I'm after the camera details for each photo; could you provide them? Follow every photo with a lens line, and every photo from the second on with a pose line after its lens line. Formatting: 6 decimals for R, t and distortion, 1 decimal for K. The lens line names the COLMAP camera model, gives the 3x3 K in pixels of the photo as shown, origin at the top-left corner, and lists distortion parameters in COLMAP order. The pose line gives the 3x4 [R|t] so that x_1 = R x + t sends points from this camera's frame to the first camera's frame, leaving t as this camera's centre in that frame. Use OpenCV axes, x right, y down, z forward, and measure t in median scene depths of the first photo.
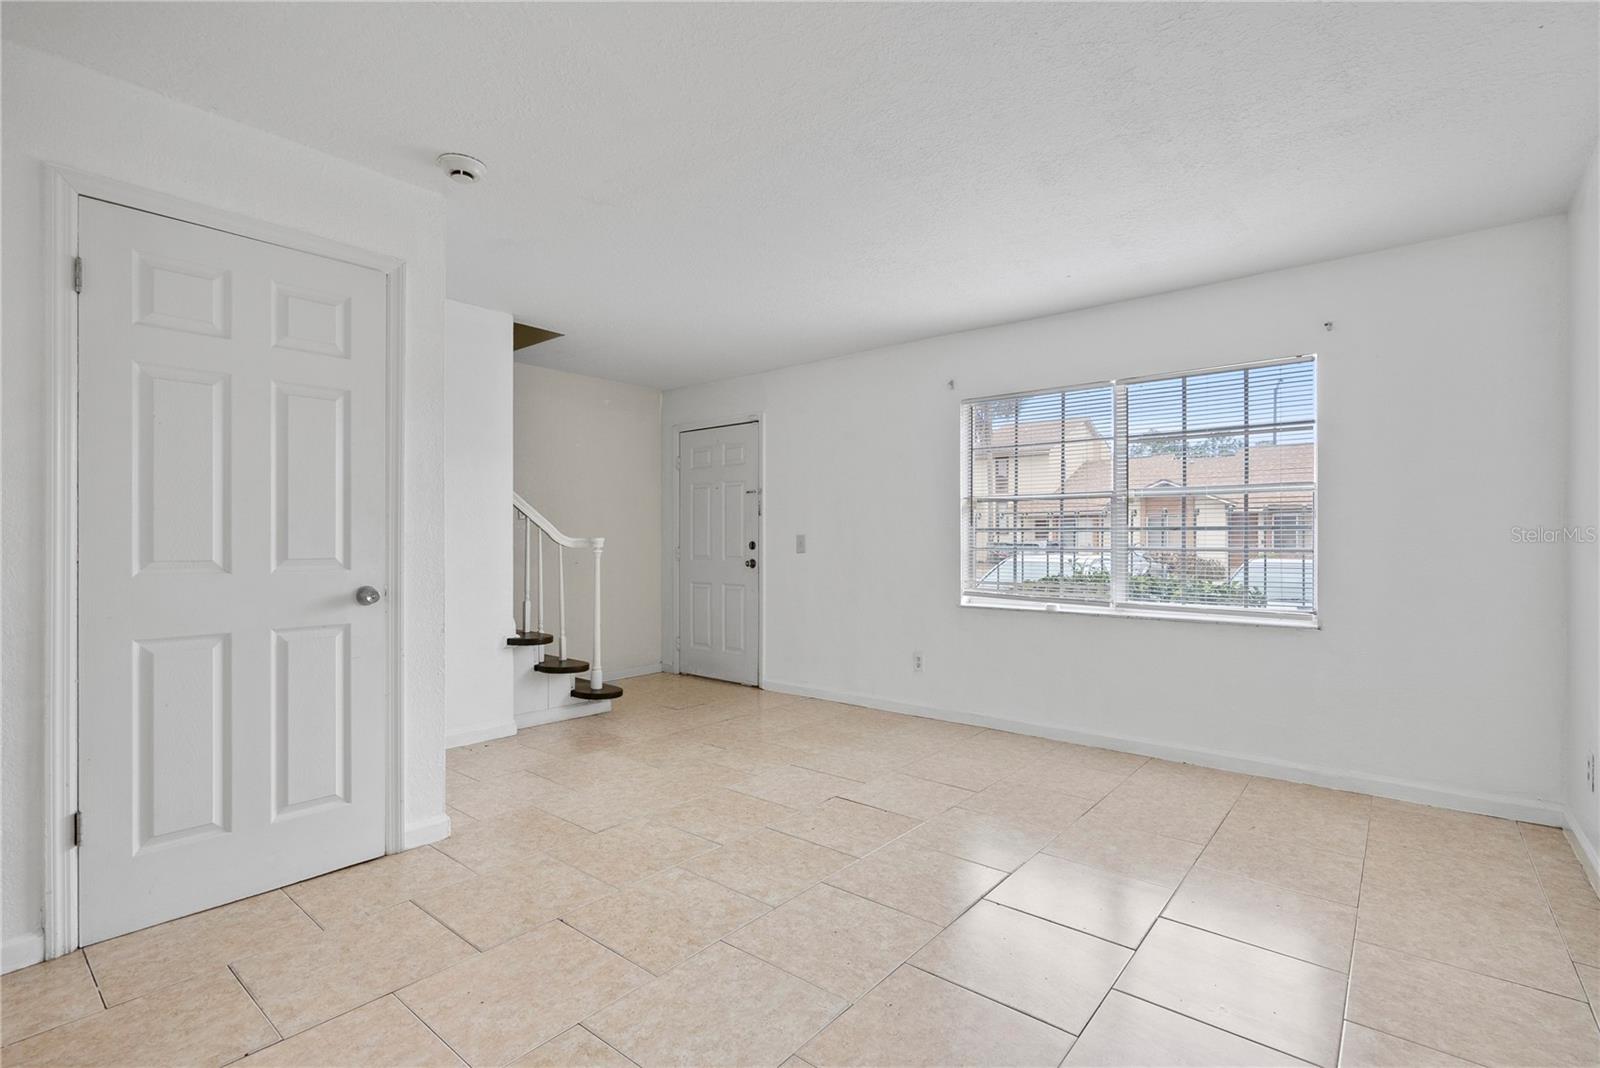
lens RADIAL K [[732.6, 0, 801.9], [0, 732.6, 542.2], [0, 0, 1]] dist [-0.002375, 0.000955]
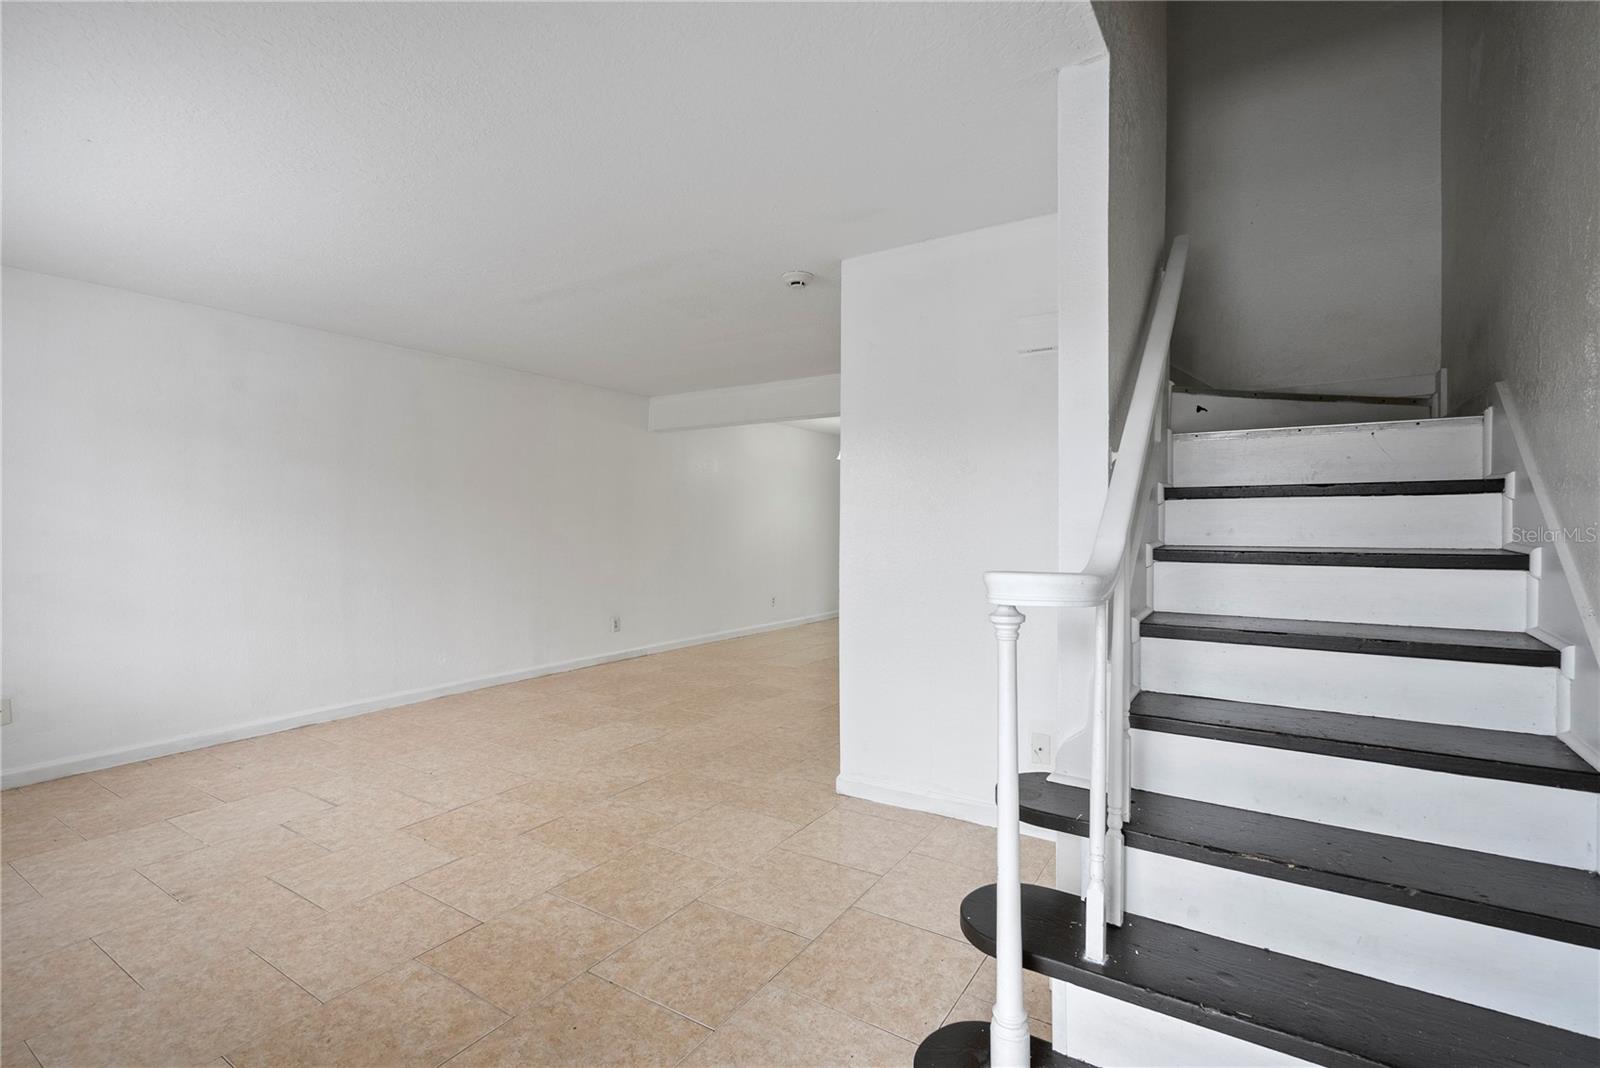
lens RADIAL K [[732.6, 0, 801.9], [0, 732.6, 542.2], [0, 0, 1]] dist [-0.002375, 0.000955]
pose [[-0.992173, 0.001610, -0.124857, -0.222062], [-0.001754, 0.999639, 0.026825, -0.035768], [0.124855, 0.026834, -0.991812, 1.767583]]
